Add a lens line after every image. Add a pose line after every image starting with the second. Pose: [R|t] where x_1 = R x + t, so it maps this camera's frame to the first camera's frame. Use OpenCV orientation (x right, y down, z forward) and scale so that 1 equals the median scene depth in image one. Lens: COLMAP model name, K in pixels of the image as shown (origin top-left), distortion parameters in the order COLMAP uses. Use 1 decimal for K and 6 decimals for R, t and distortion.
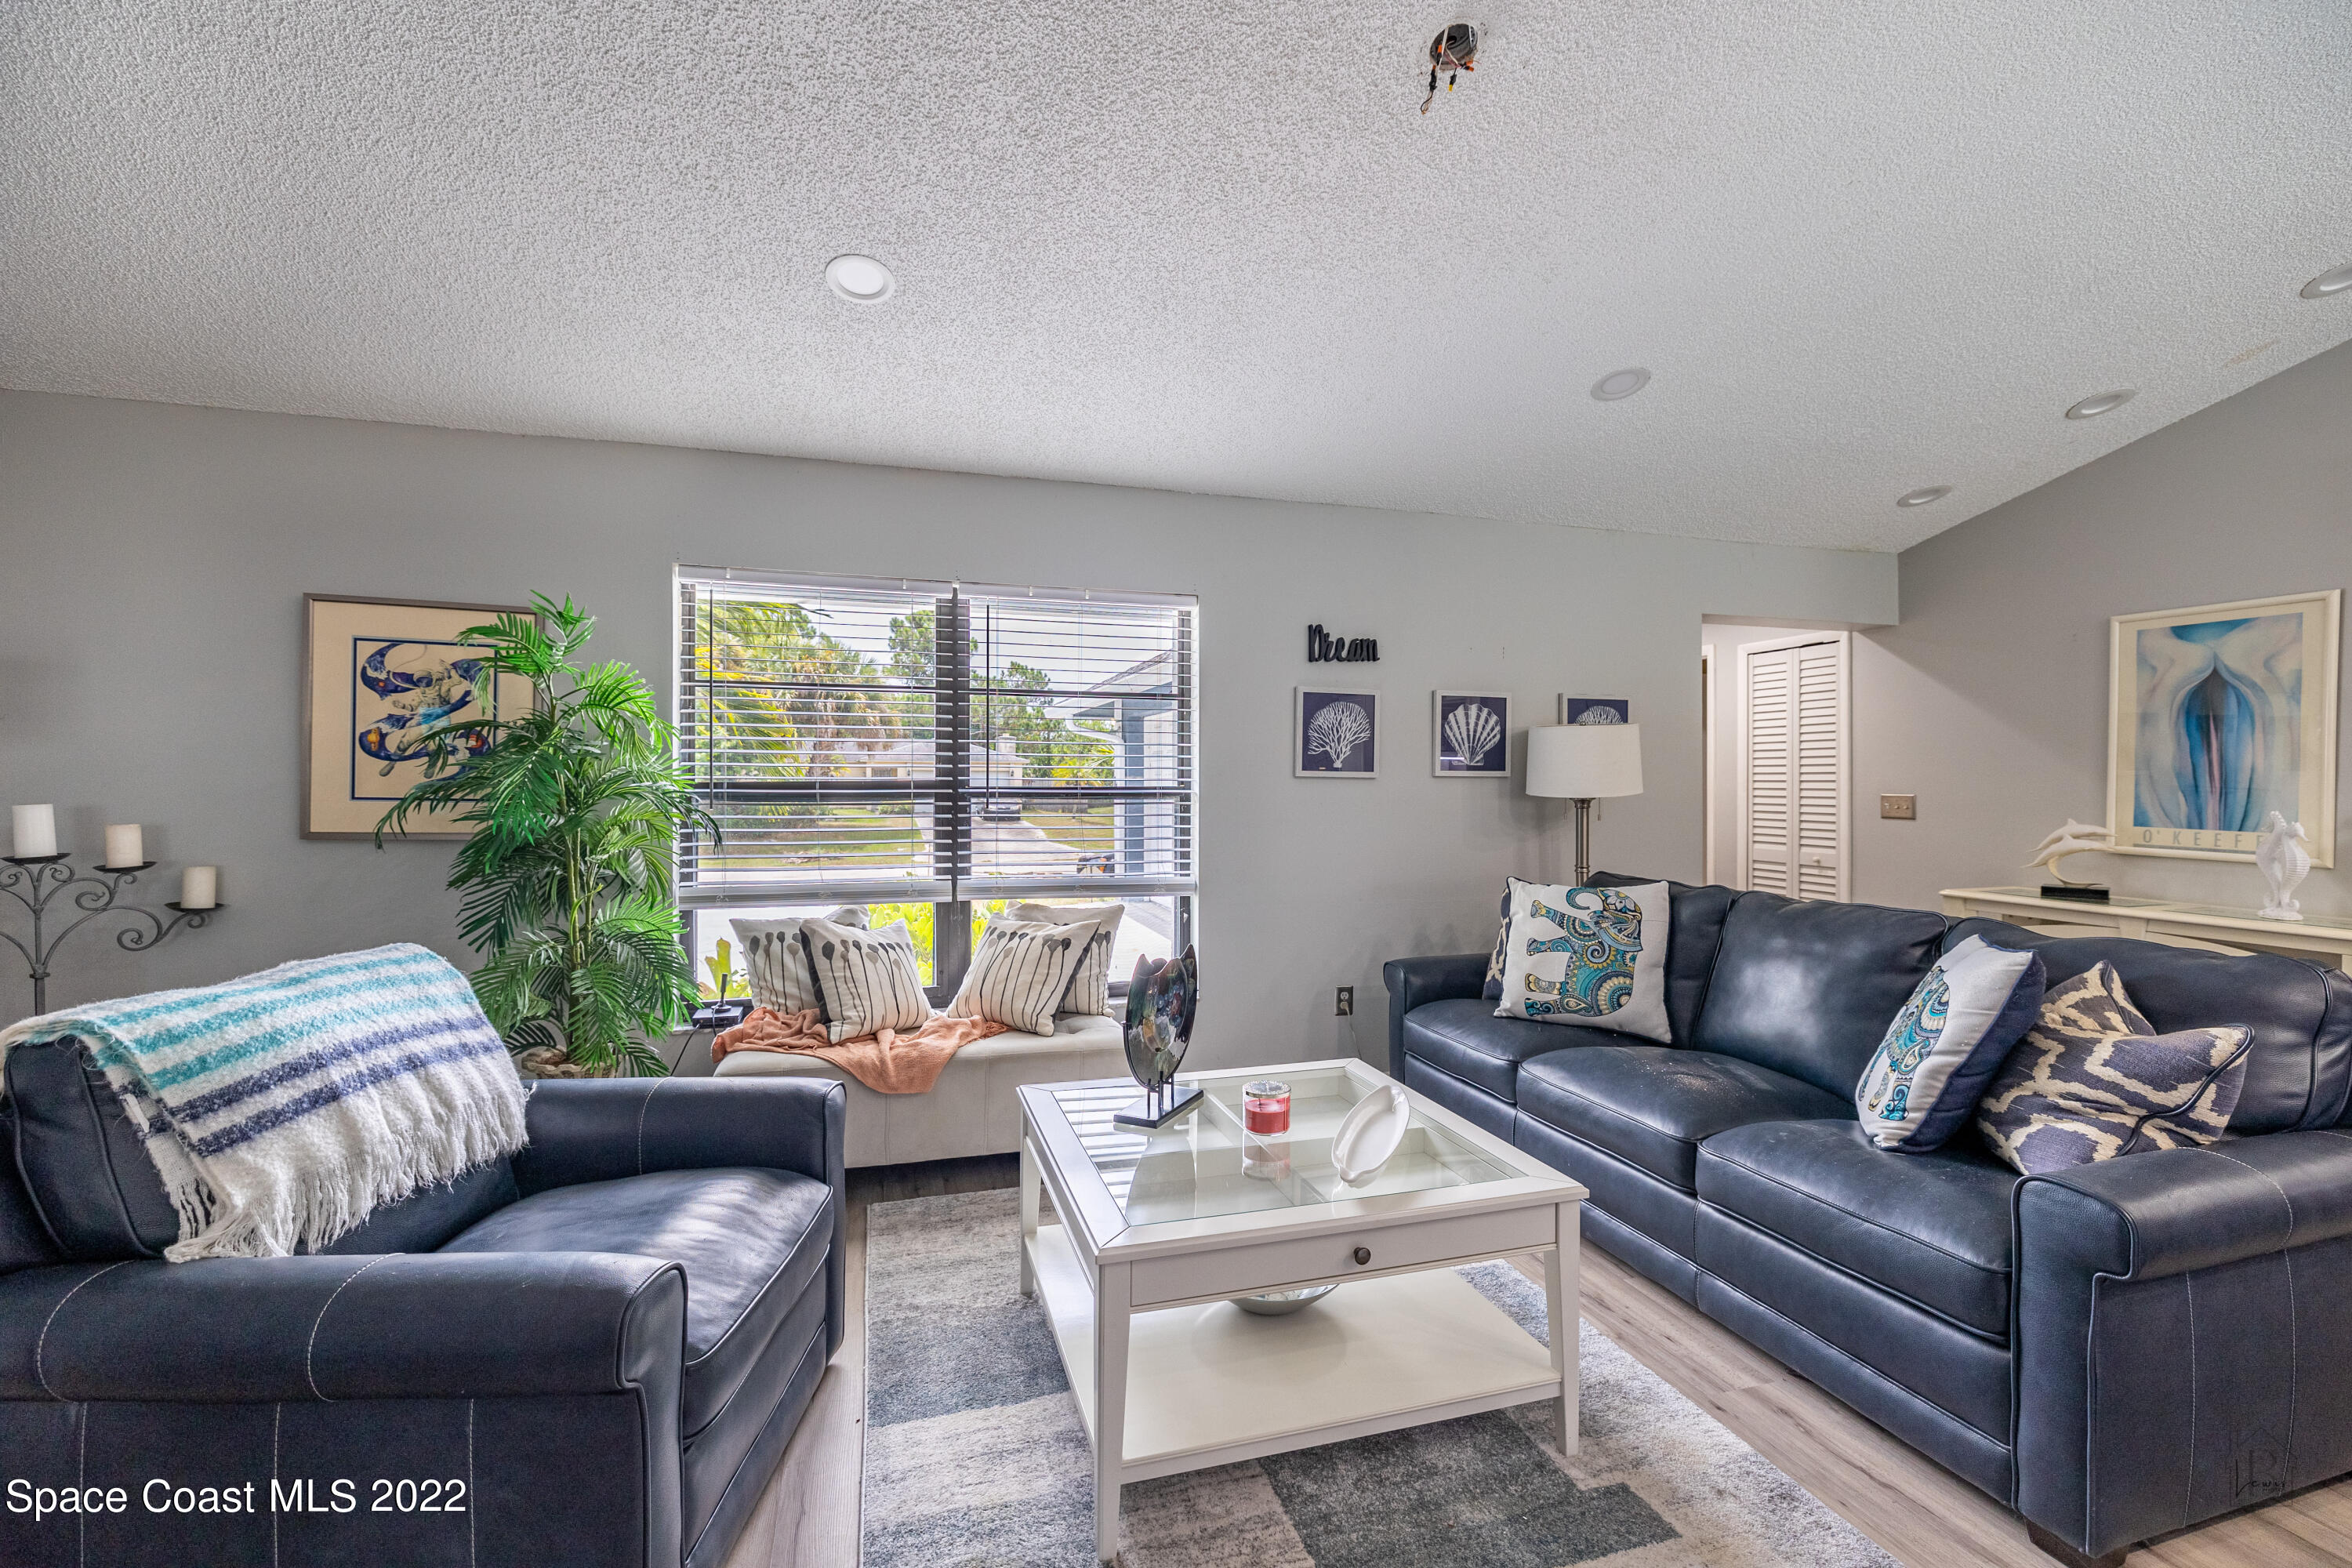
lens RADIAL K [[1024.4, 0, 1146.8], [0, 1024.4, 786.9], [0, 0, 1]] dist [0.012199, -0.002240]
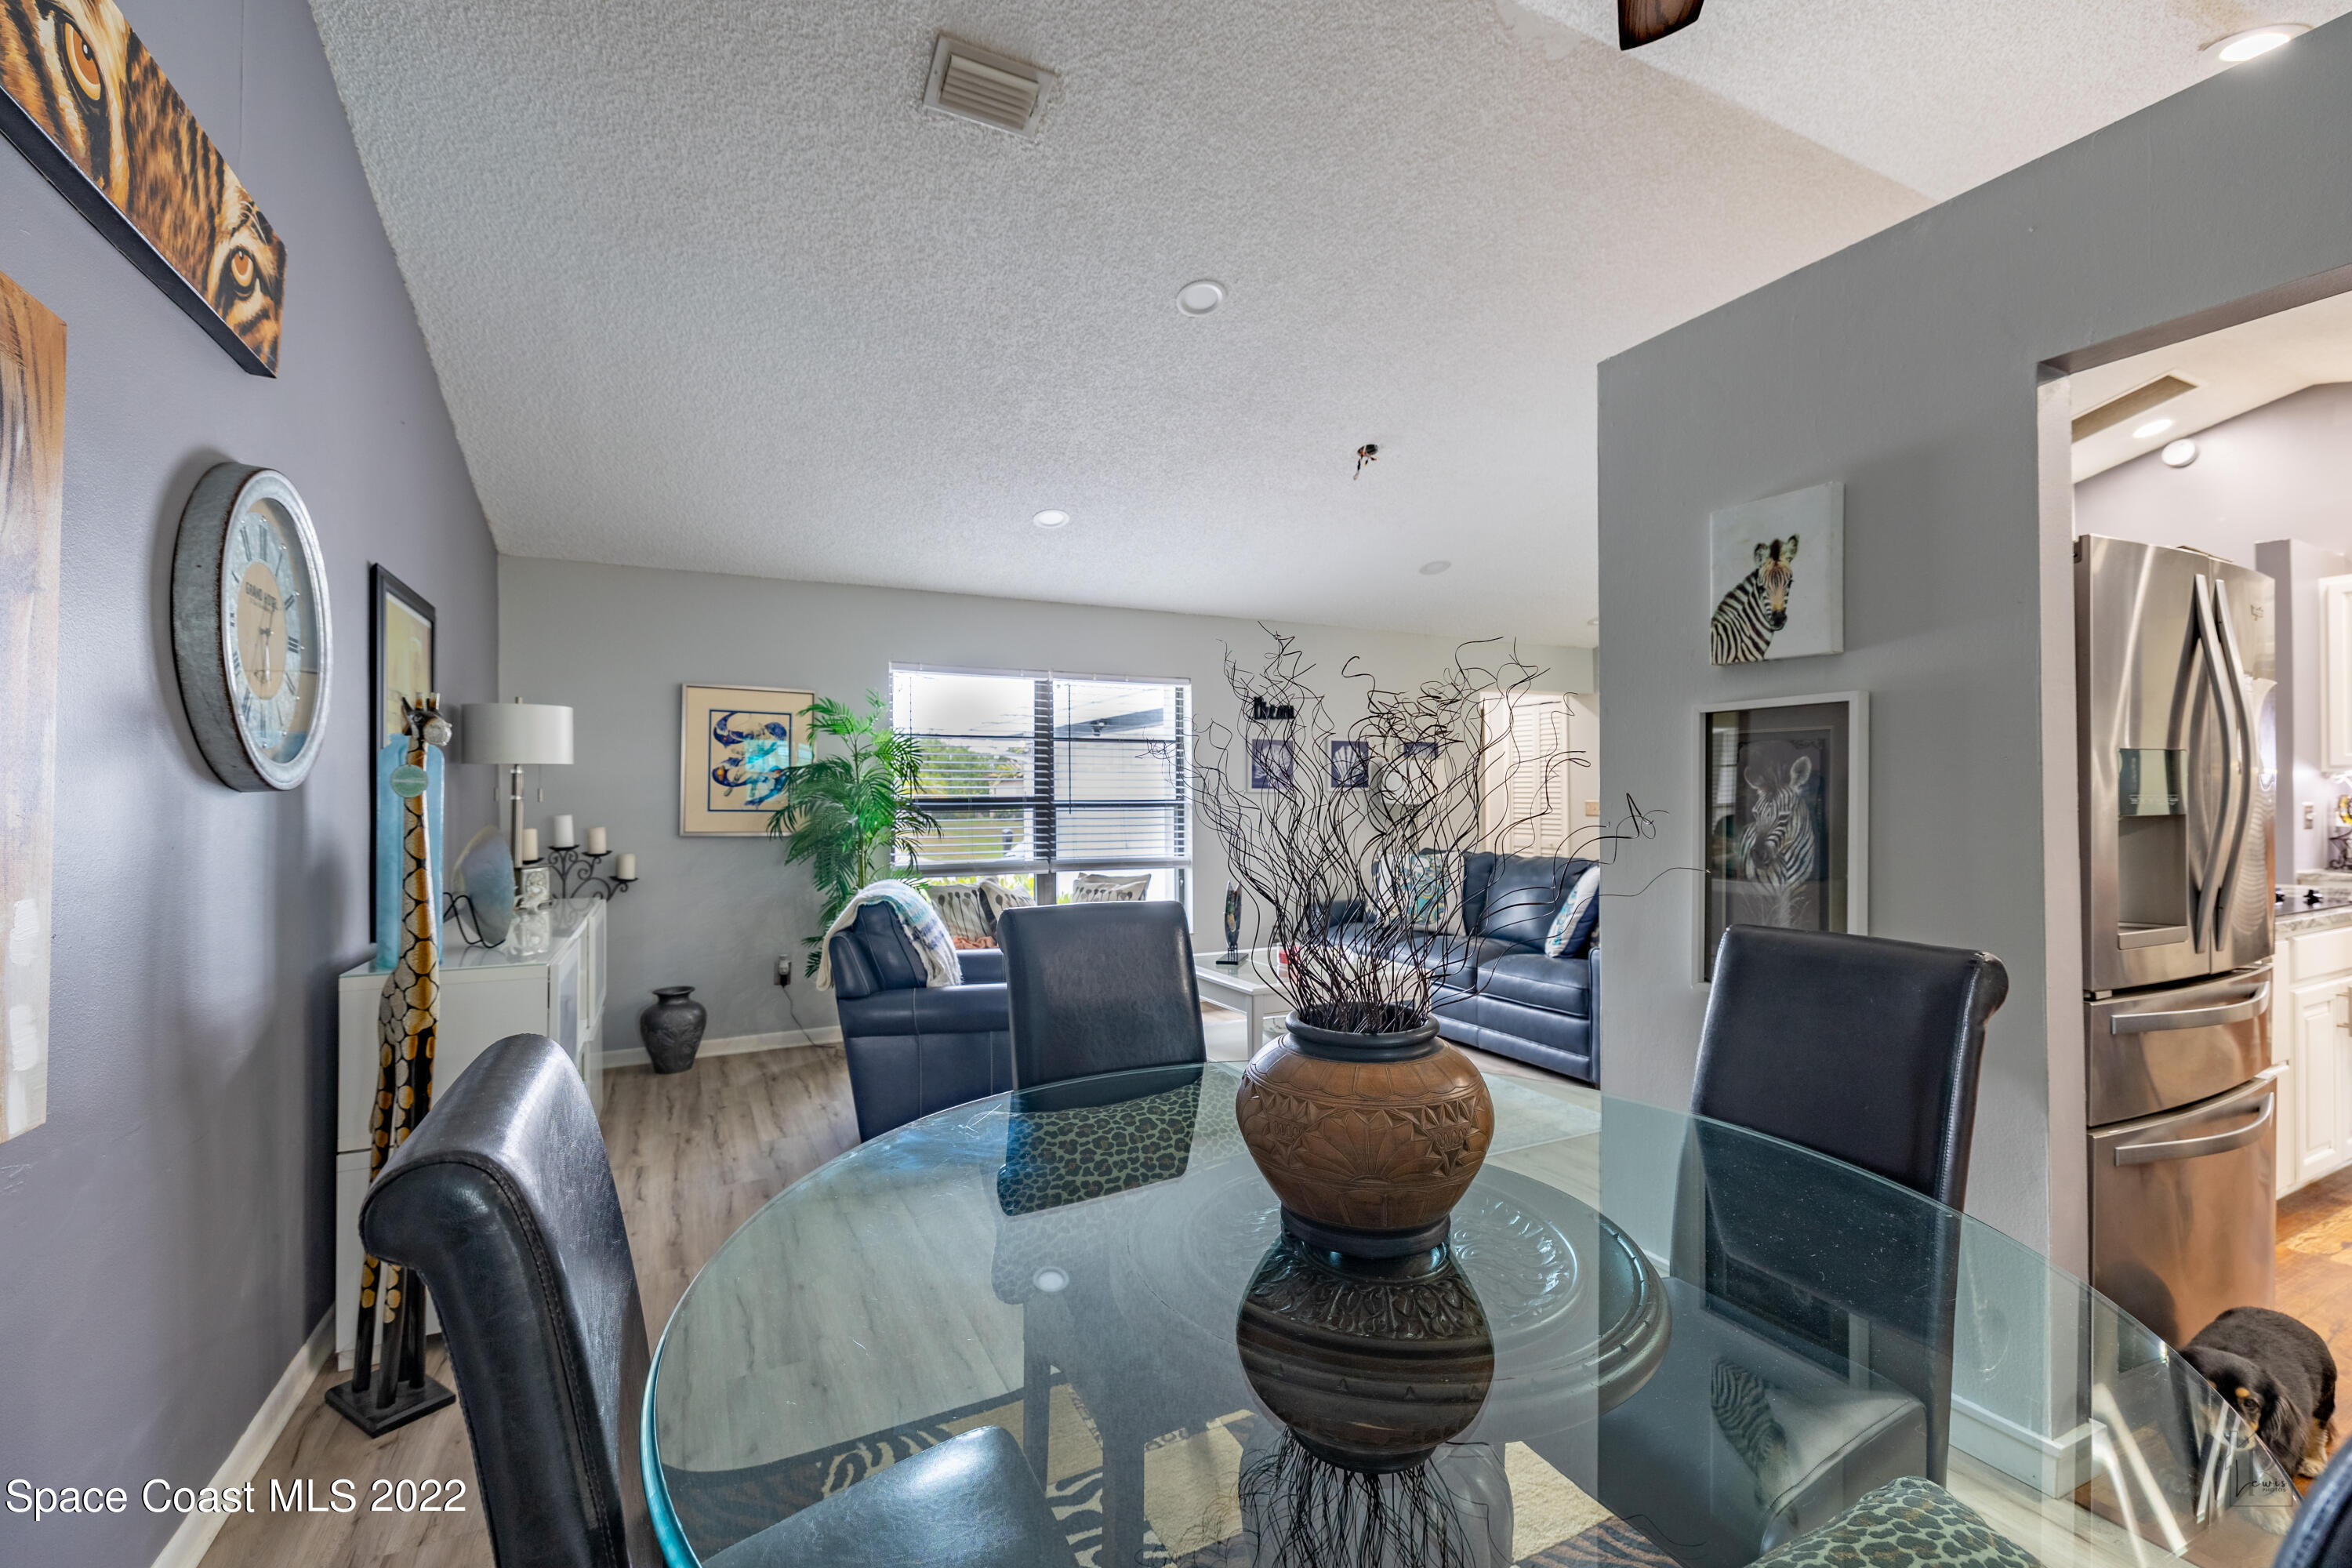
lens RADIAL K [[1024.4, 0, 1154.5], [0, 1024.4, 792.7], [0, 0, 1]] dist [0.012199, -0.002240]
pose [[0.983574, -0.004093, 0.180461, -0.363299], [0.004480, 0.999988, -0.001734, -0.009100], [-0.180452, 0.002514, 0.983581, -0.697908]]
